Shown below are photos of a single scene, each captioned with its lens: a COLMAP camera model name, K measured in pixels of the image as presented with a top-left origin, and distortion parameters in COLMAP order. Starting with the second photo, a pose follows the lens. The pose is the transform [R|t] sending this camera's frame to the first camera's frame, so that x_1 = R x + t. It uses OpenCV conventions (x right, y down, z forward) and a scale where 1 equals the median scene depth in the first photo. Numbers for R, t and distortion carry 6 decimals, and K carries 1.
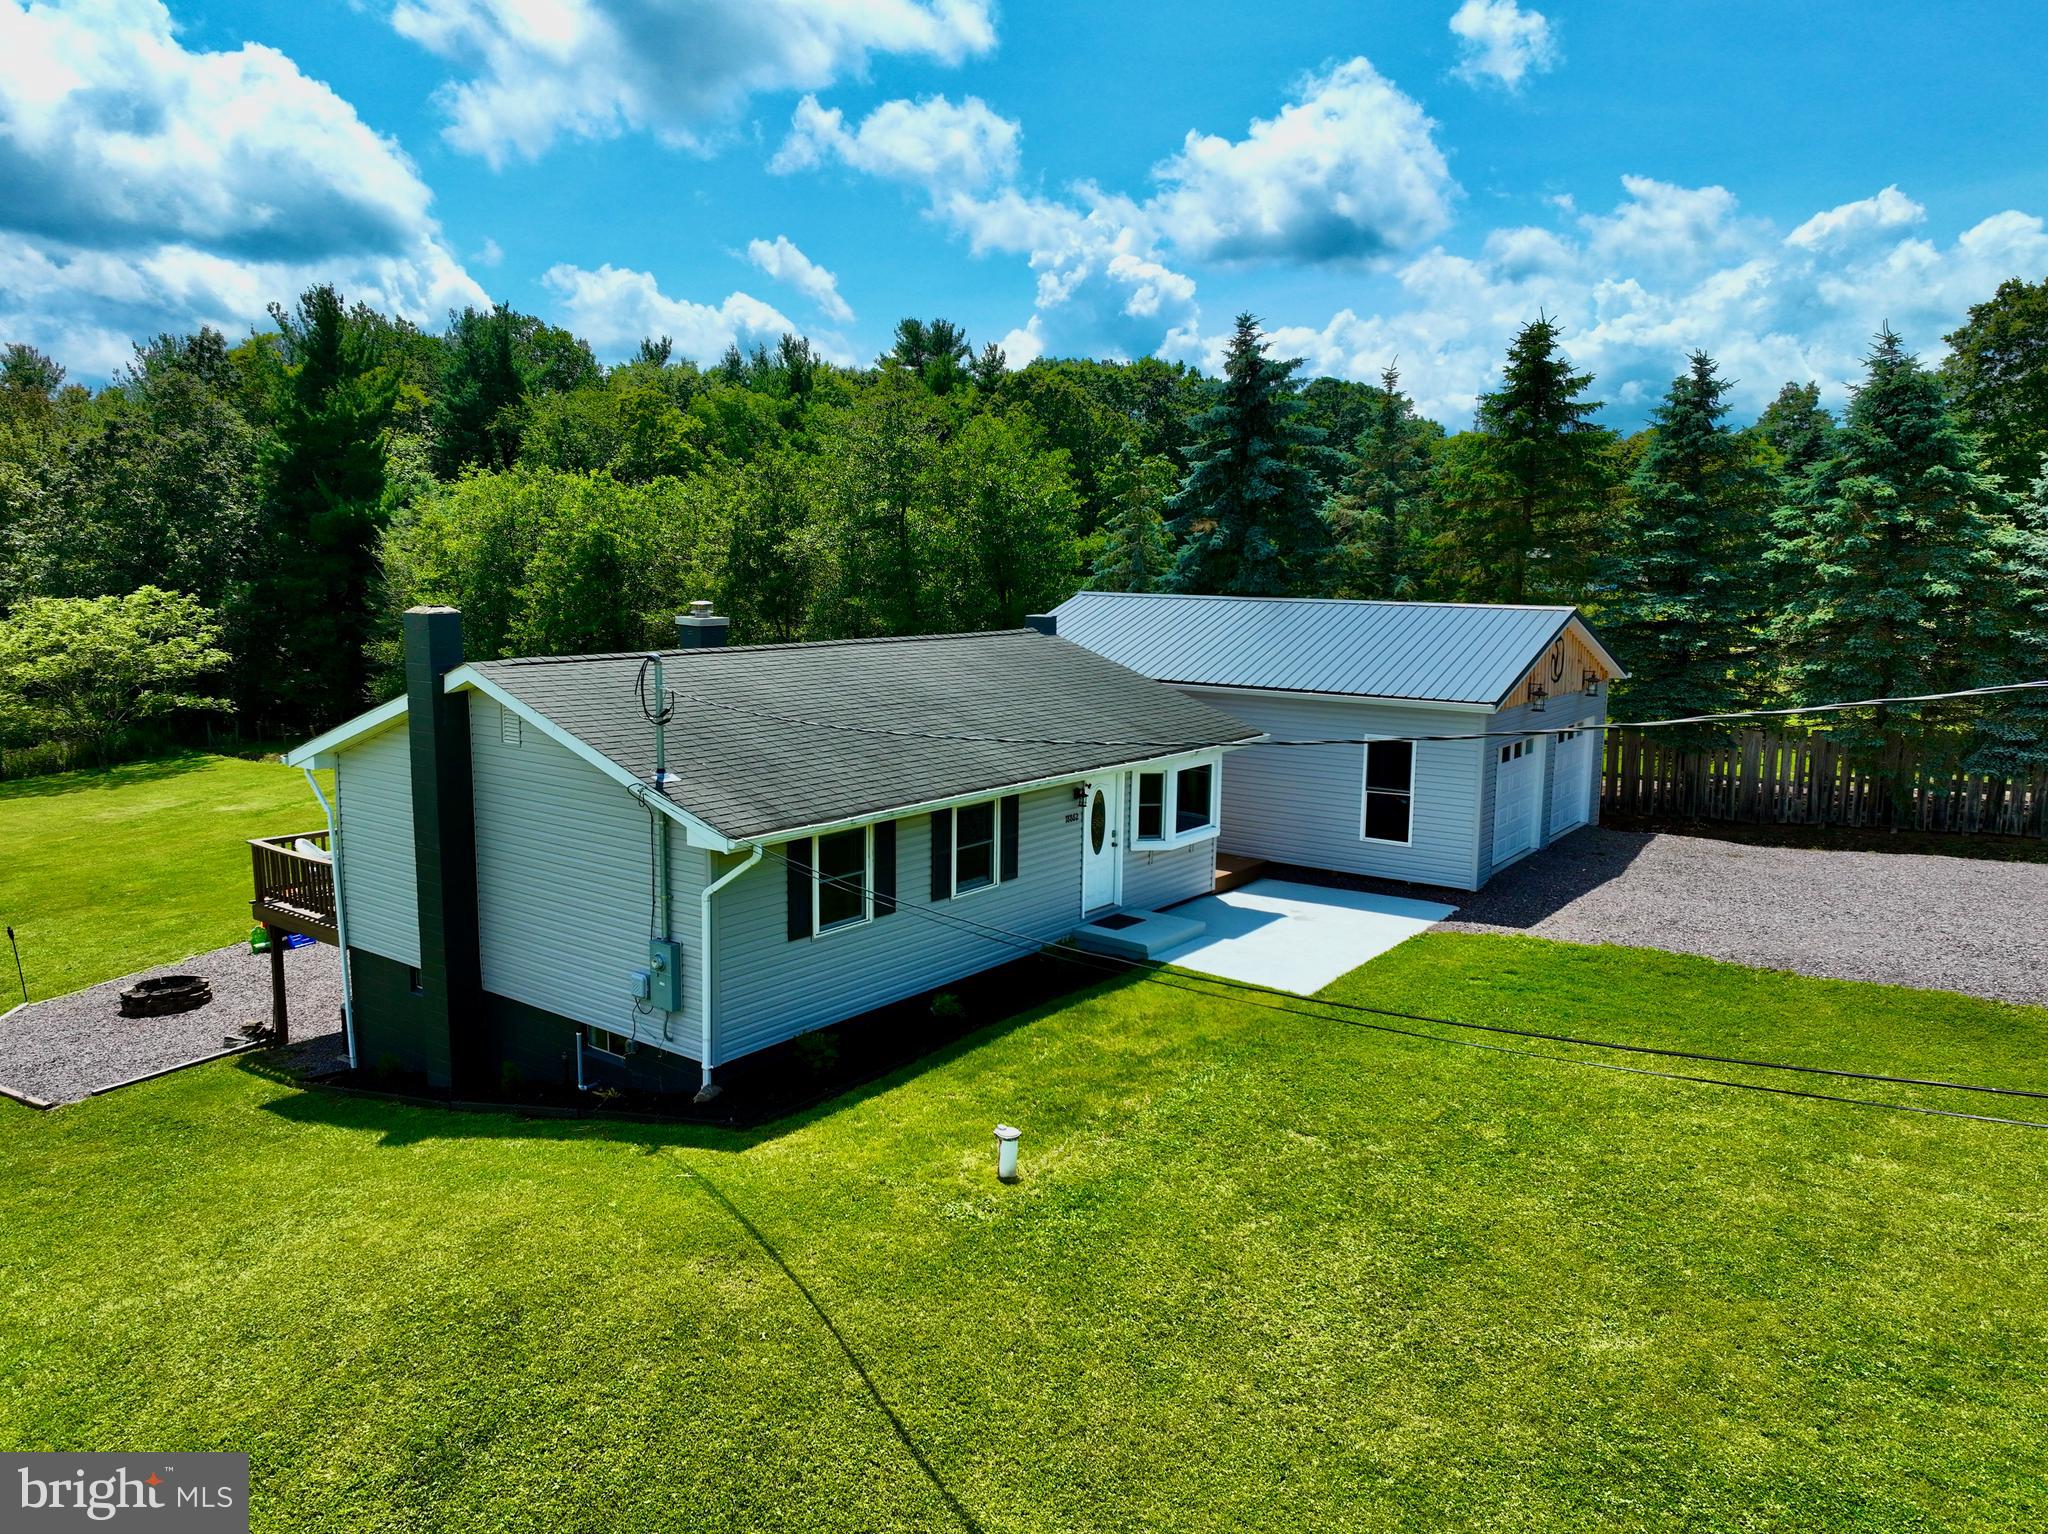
lens RADIAL K [[1439.5, 0, 1027.7], [0, 1439.5, 769.2], [0, 0, 1]] dist [0.001105, 0.015558]
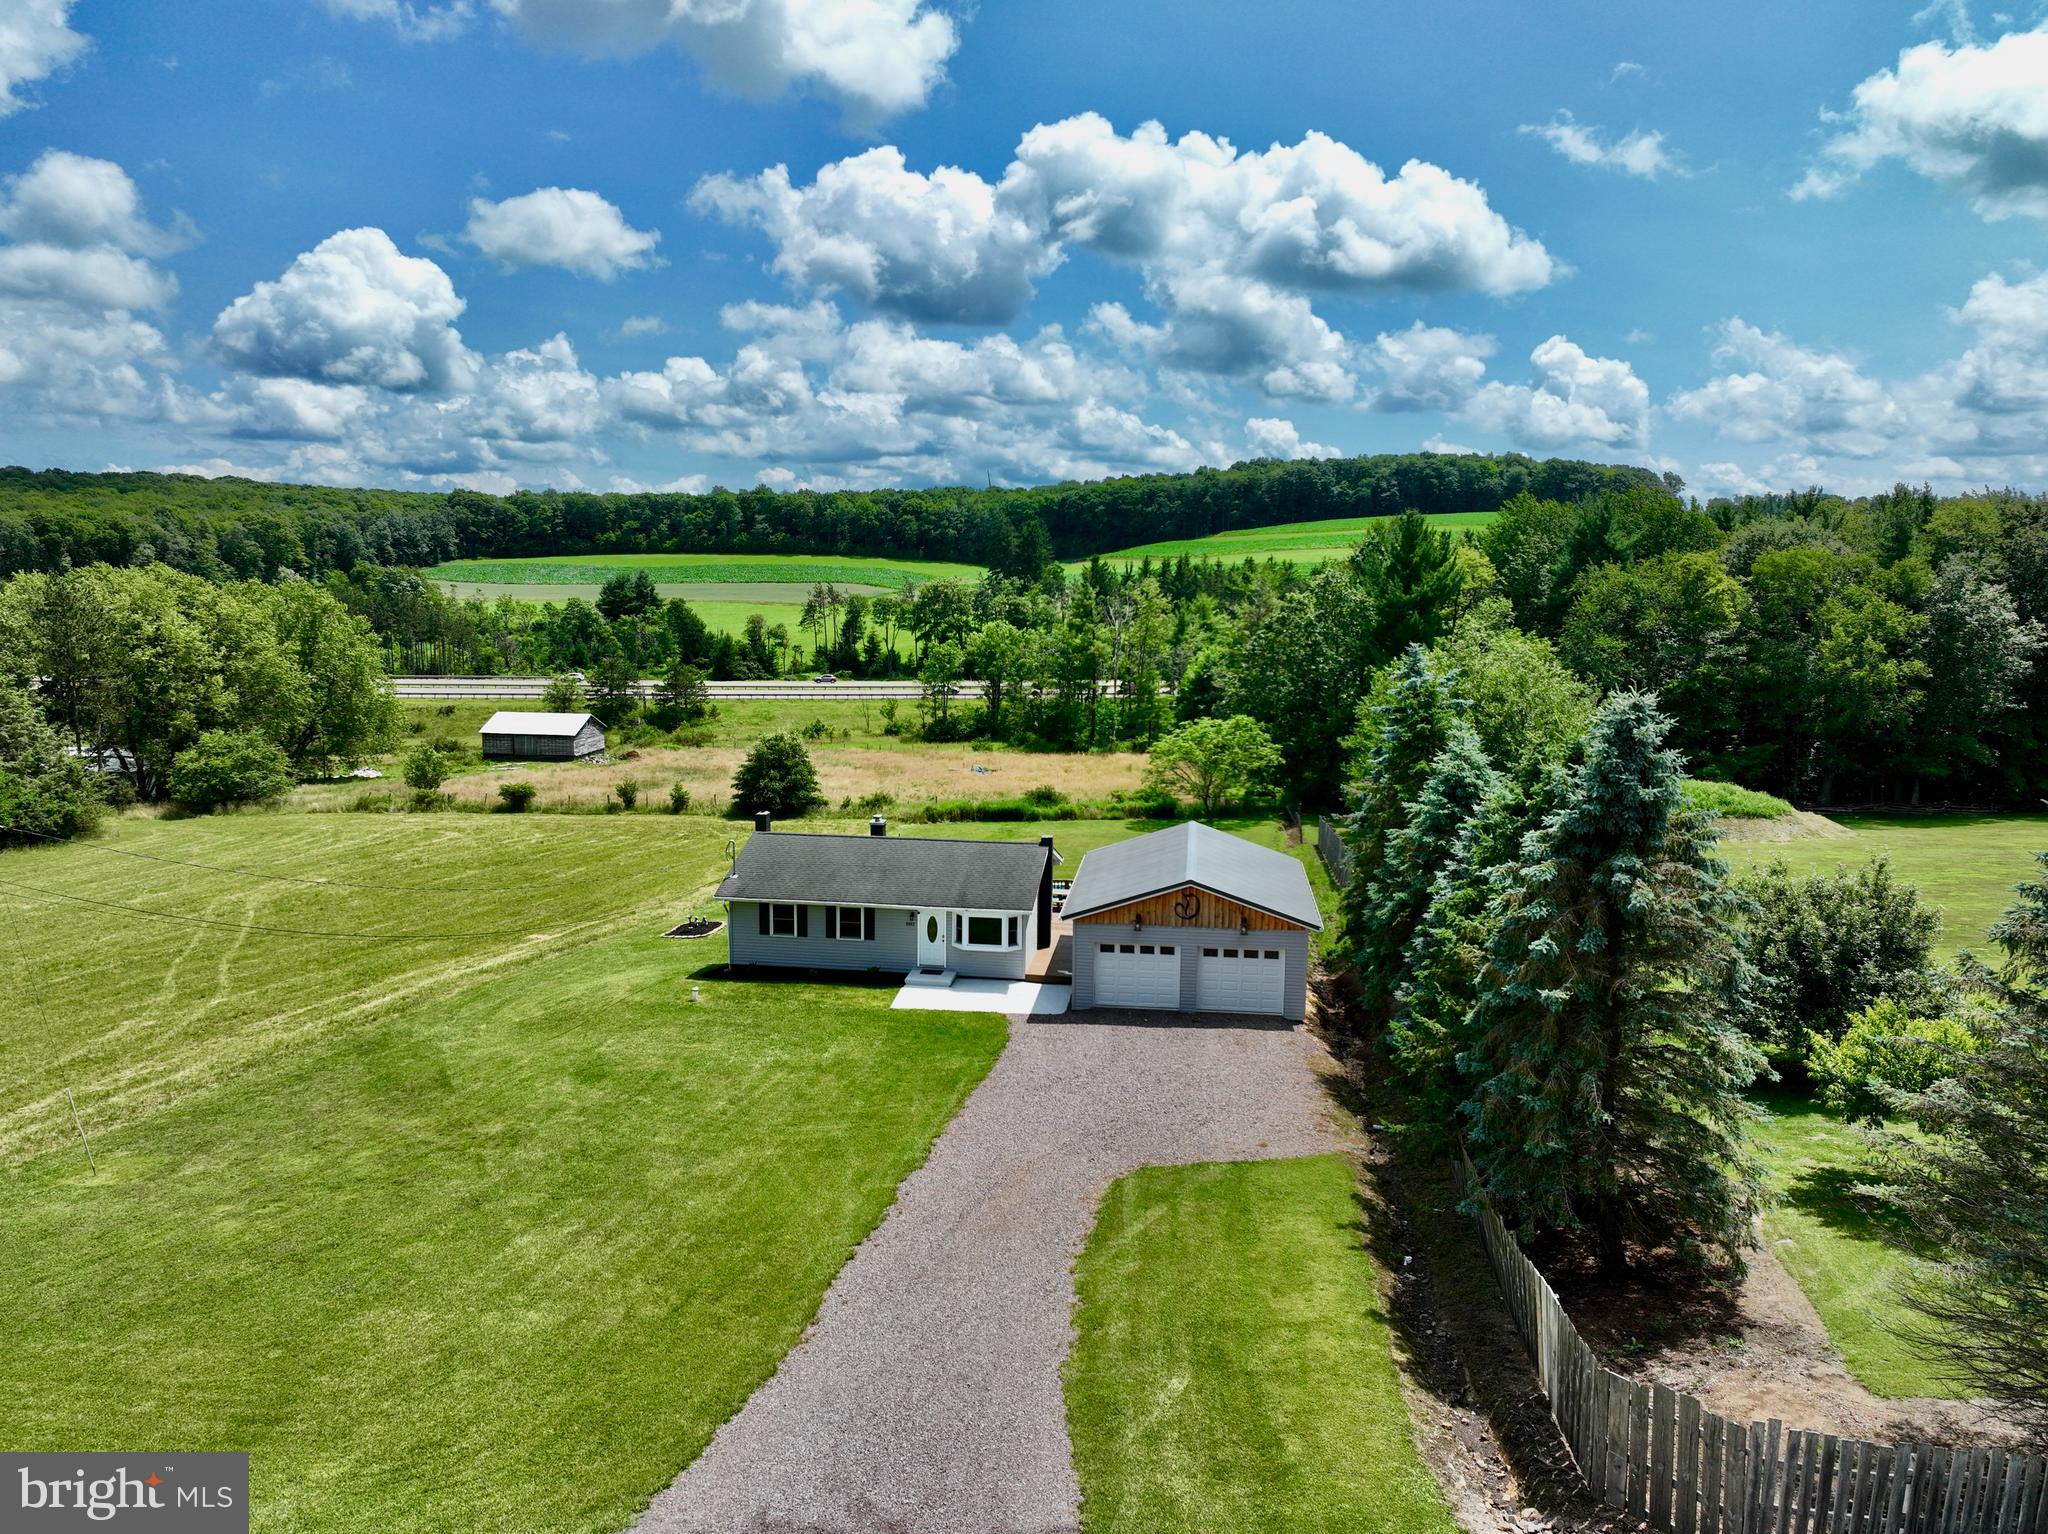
lens RADIAL K [[1439.5, 0, 1029.9], [0, 1439.5, 763.5], [0, 0, 1]] dist [0.001105, 0.015558]
pose [[0.484931, 0.112130, -0.867334, 2.162786], [-0.135827, 0.989369, 0.051966, -0.381380], [0.863940, 0.092607, 0.495006, -0.076116]]
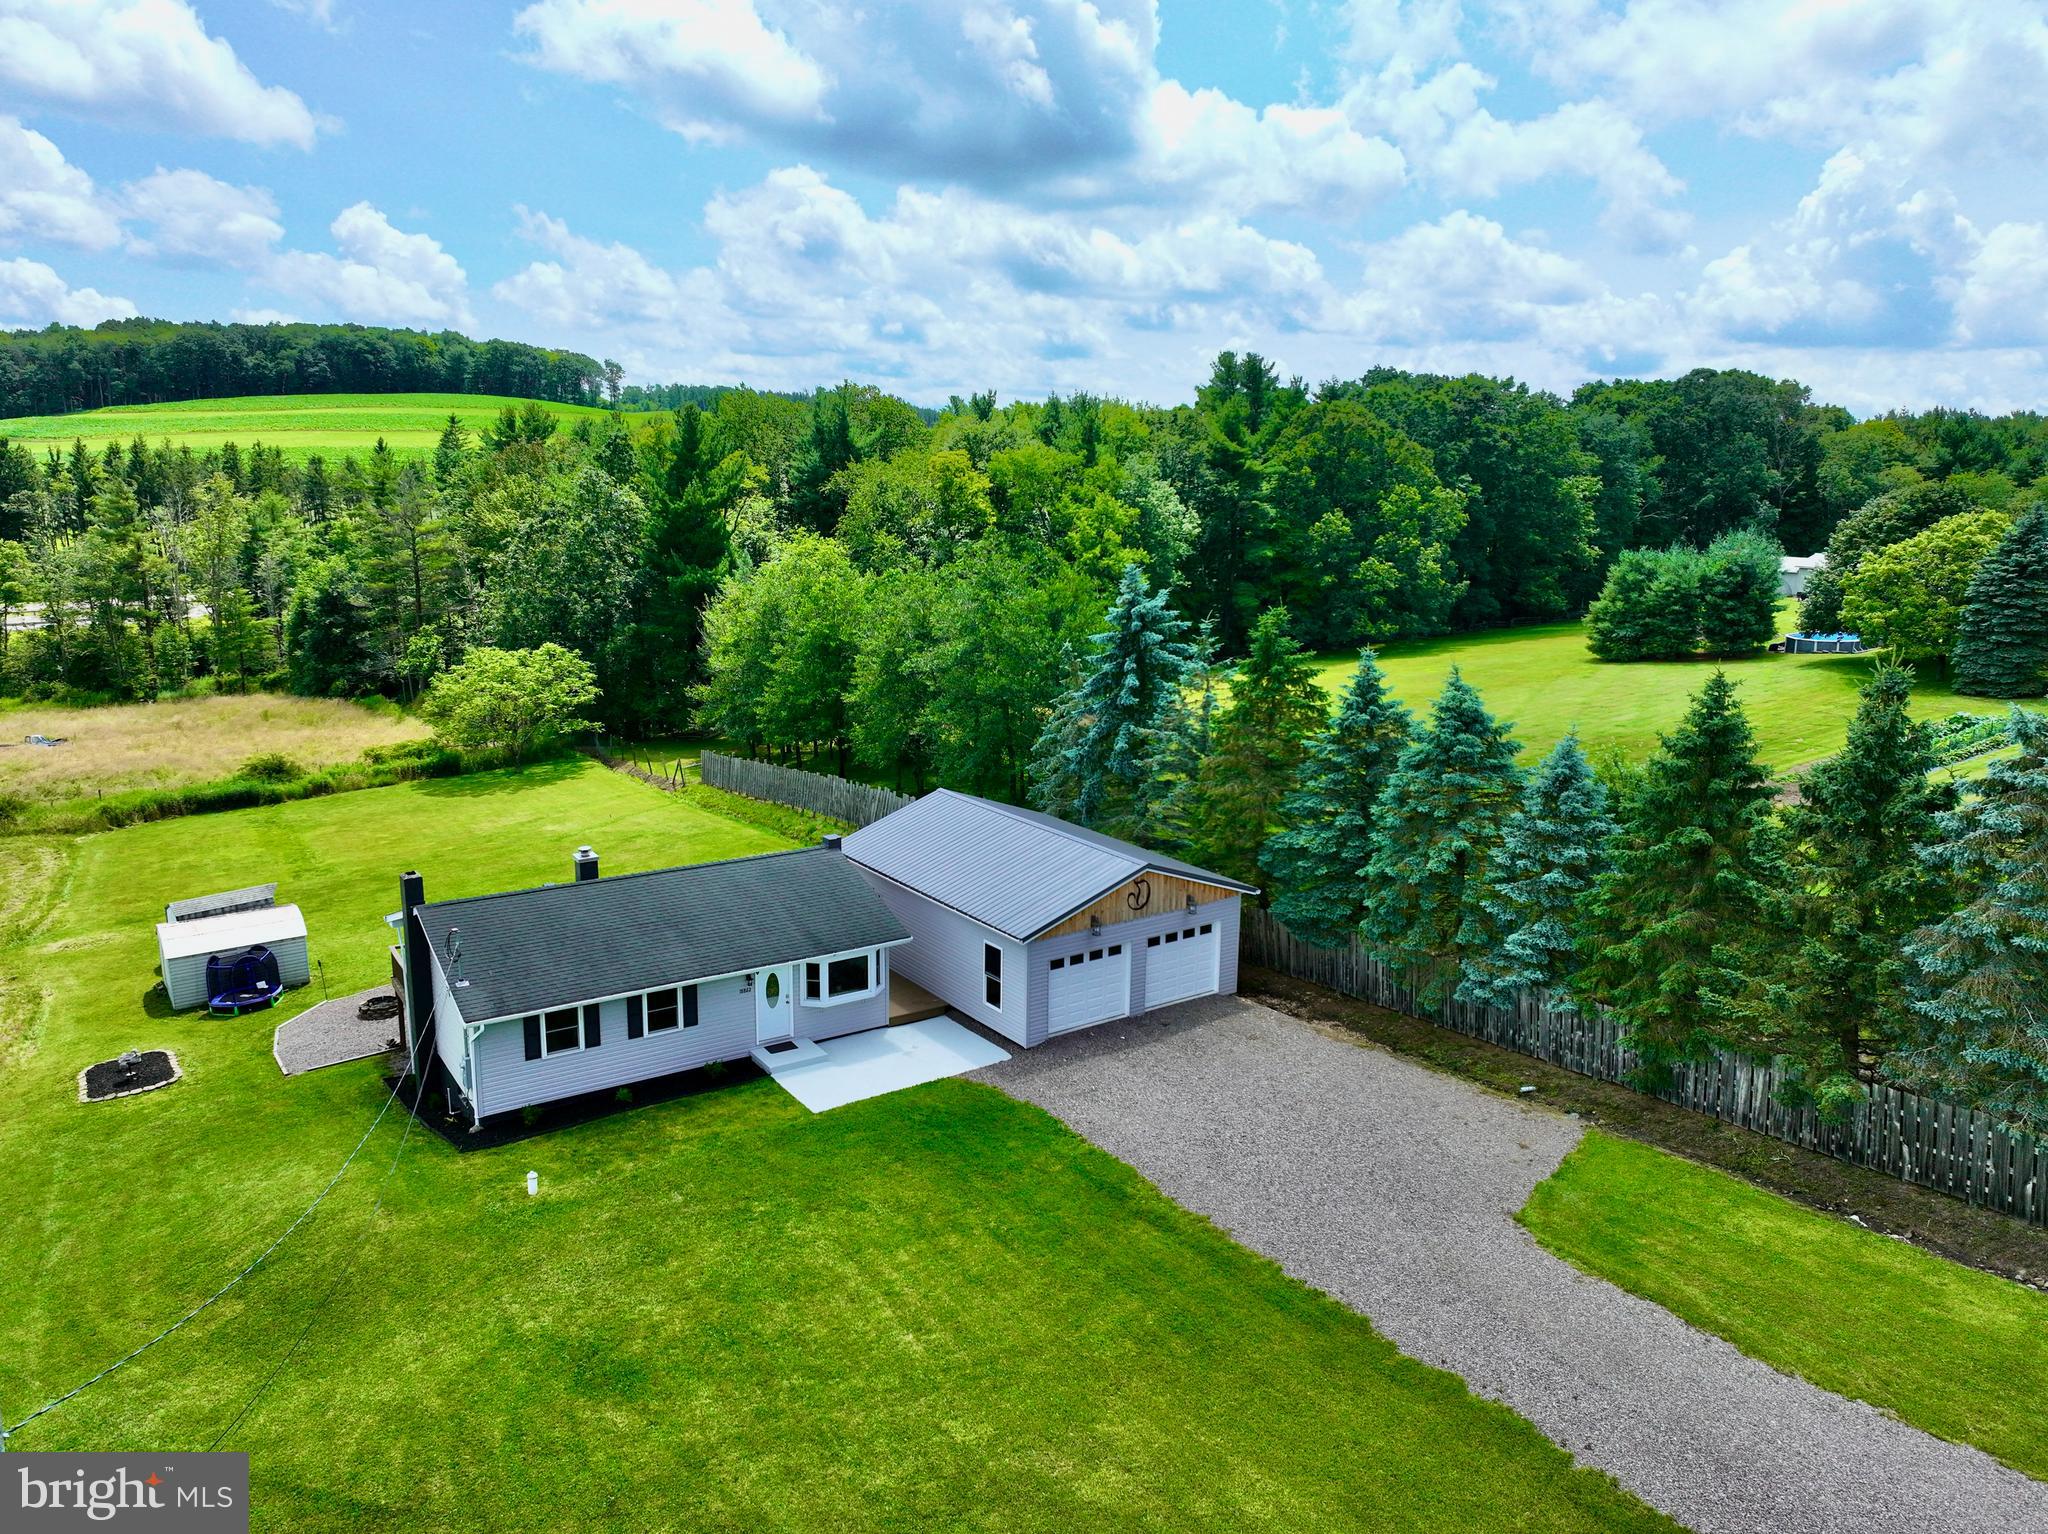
lens RADIAL K [[1439.5, 0, 1024.7], [0, 1439.5, 759.6], [0, 0, 1]] dist [0.001105, 0.015558]
pose [[0.944321, 0.066671, -0.322200, 0.880746], [-0.050881, 0.997066, 0.057192, -0.358336], [0.325068, -0.037614, 0.944942, -0.549654]]
